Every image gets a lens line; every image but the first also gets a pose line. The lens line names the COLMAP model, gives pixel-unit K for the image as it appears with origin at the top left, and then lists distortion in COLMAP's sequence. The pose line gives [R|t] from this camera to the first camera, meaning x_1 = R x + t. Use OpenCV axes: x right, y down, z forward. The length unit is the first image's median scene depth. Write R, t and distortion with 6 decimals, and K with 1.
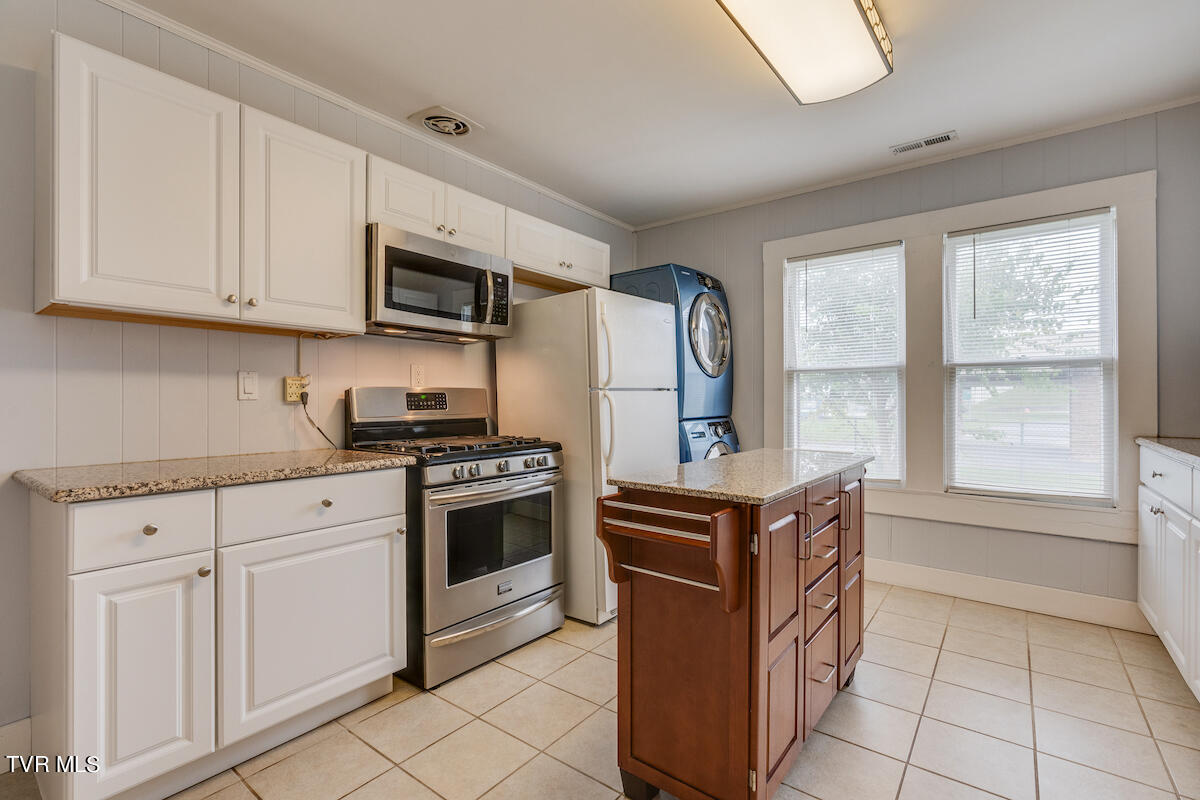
lens RADIAL K [[543.6, 0, 602.0], [0, 543.6, 398.8], [0, 0, 1]] dist [-0.006648, 0.000729]
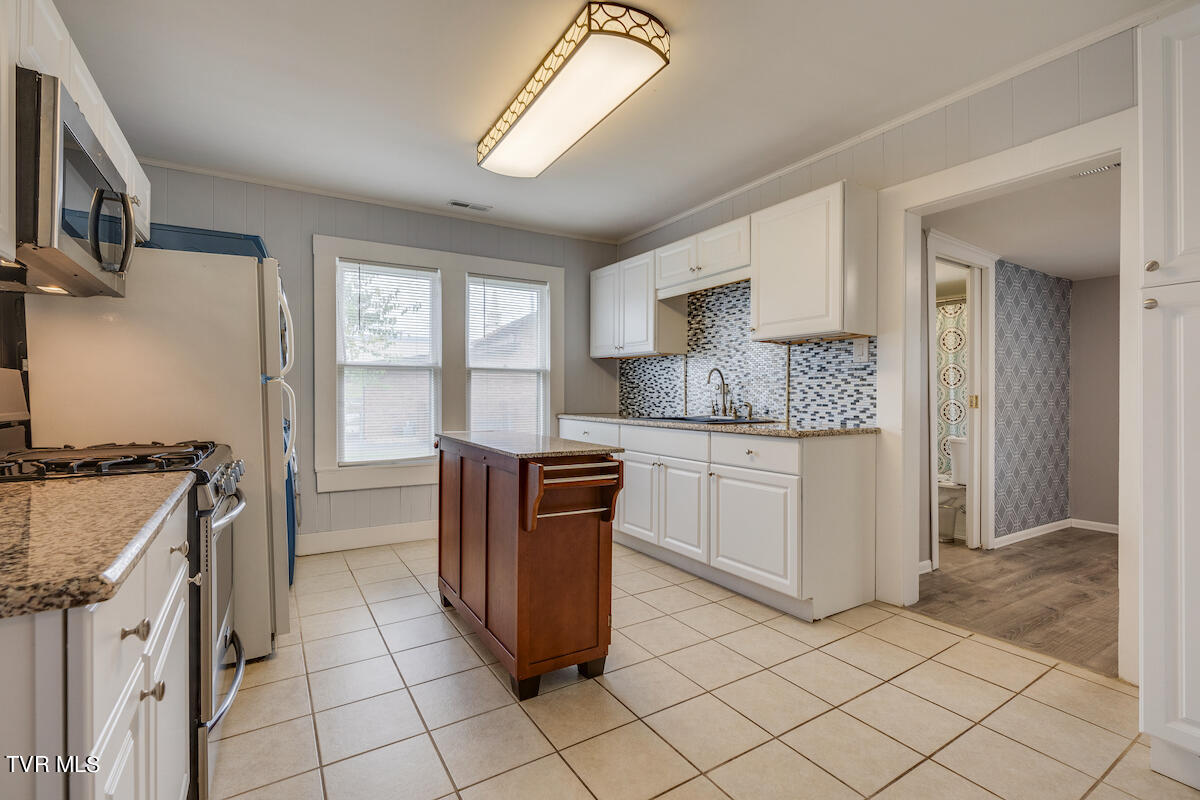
lens RADIAL K [[543.6, 0, 606.9], [0, 543.6, 400.4], [0, 0, 1]] dist [-0.006648, 0.000729]
pose [[0.342730, -0.006579, 0.939411, -0.588109], [-0.005286, 0.999946, 0.008932, 0.006517], [-0.939419, -0.008026, 0.342677, 0.201535]]
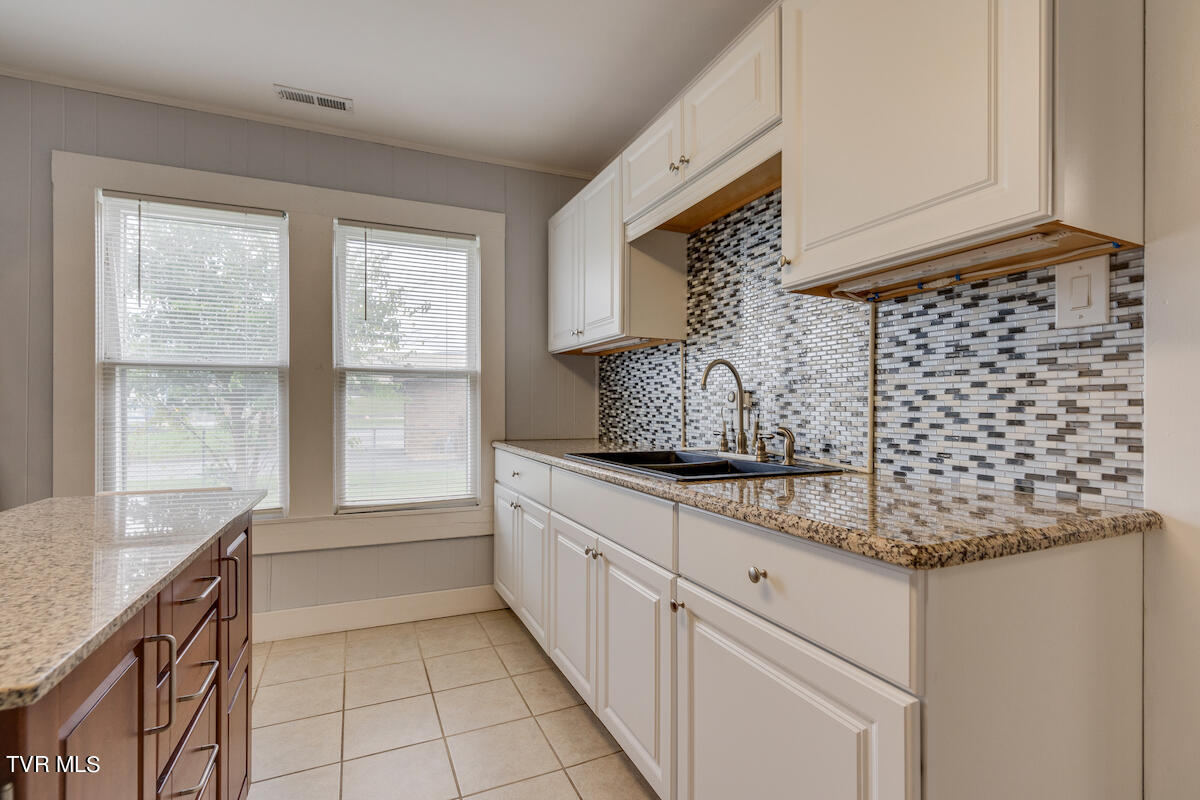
lens RADIAL K [[543.6, 0, 604.6], [0, 543.6, 409.4], [0, 0, 1]] dist [-0.006648, 0.000729]
pose [[0.469684, 0.000367, 0.882835, 0.069305], [-0.004763, 0.999986, 0.002118, -0.000469], [-0.882822, -0.005200, 0.469679, 0.218854]]
